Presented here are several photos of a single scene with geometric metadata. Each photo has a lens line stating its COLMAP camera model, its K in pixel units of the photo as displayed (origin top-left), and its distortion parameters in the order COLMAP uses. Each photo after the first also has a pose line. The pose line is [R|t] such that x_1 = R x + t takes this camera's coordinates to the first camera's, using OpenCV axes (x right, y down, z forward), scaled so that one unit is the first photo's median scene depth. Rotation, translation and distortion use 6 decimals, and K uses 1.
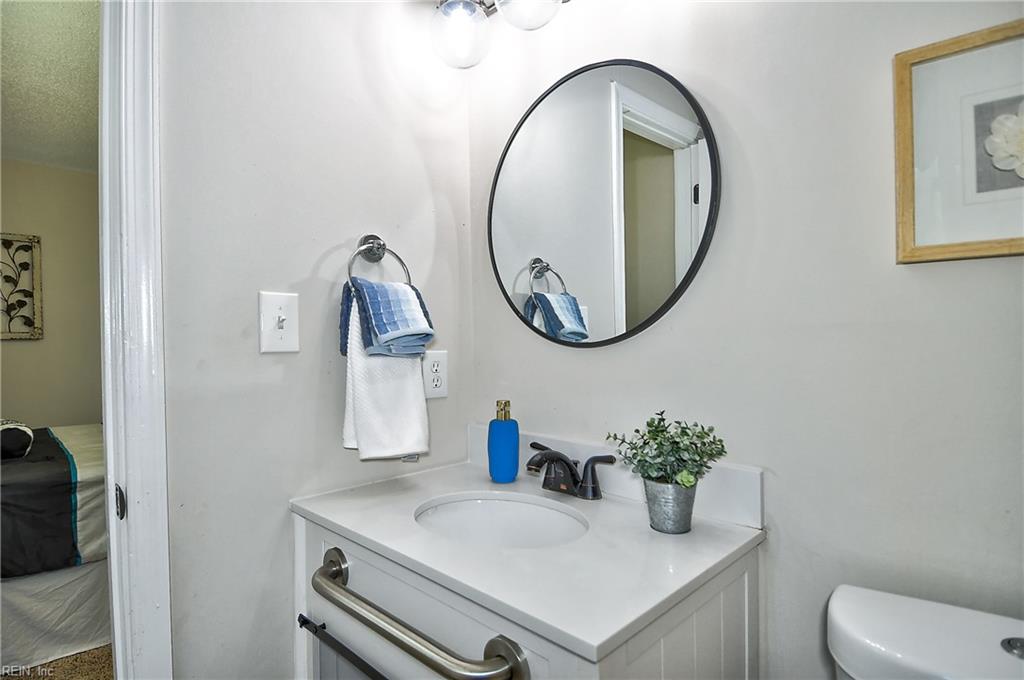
lens RADIAL K [[523.6, 0, 512.0], [0, 523.6, 340.0], [0, 0, 1]] dist [0.000551, -0.025379]
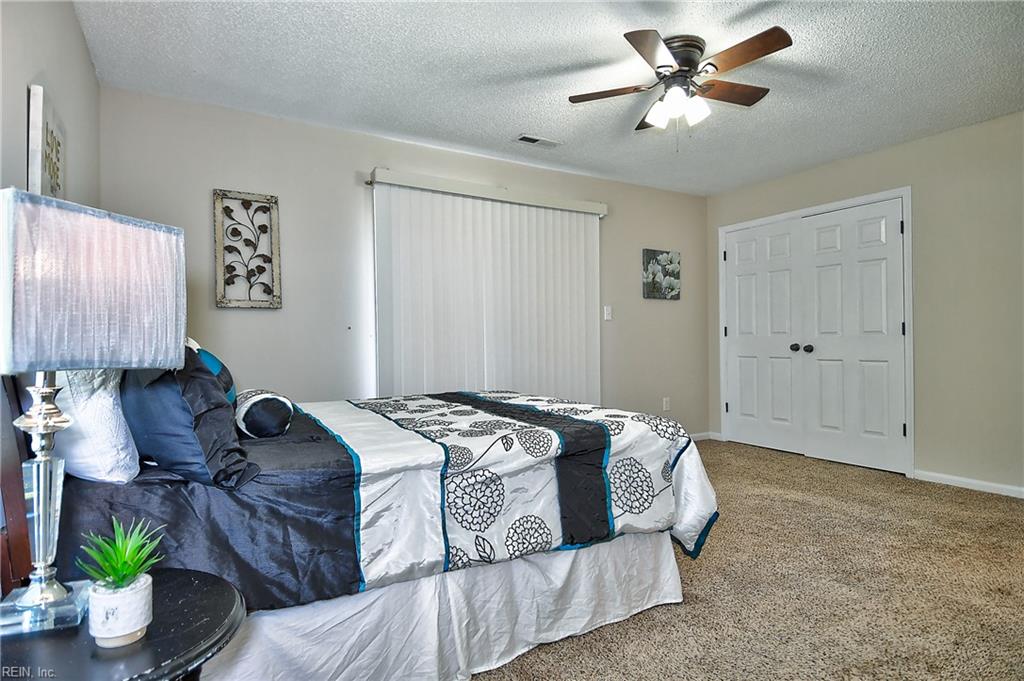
lens RADIAL K [[523.6, 0, 512.0], [0, 523.6, 340.5], [0, 0, 1]] dist [0.000551, -0.025379]
pose [[0.962198, -0.003766, -0.272324, -0.275270], [0.003999, 0.999992, 0.000301, 0.058087], [0.272321, -0.001378, 0.962206, 0.226367]]
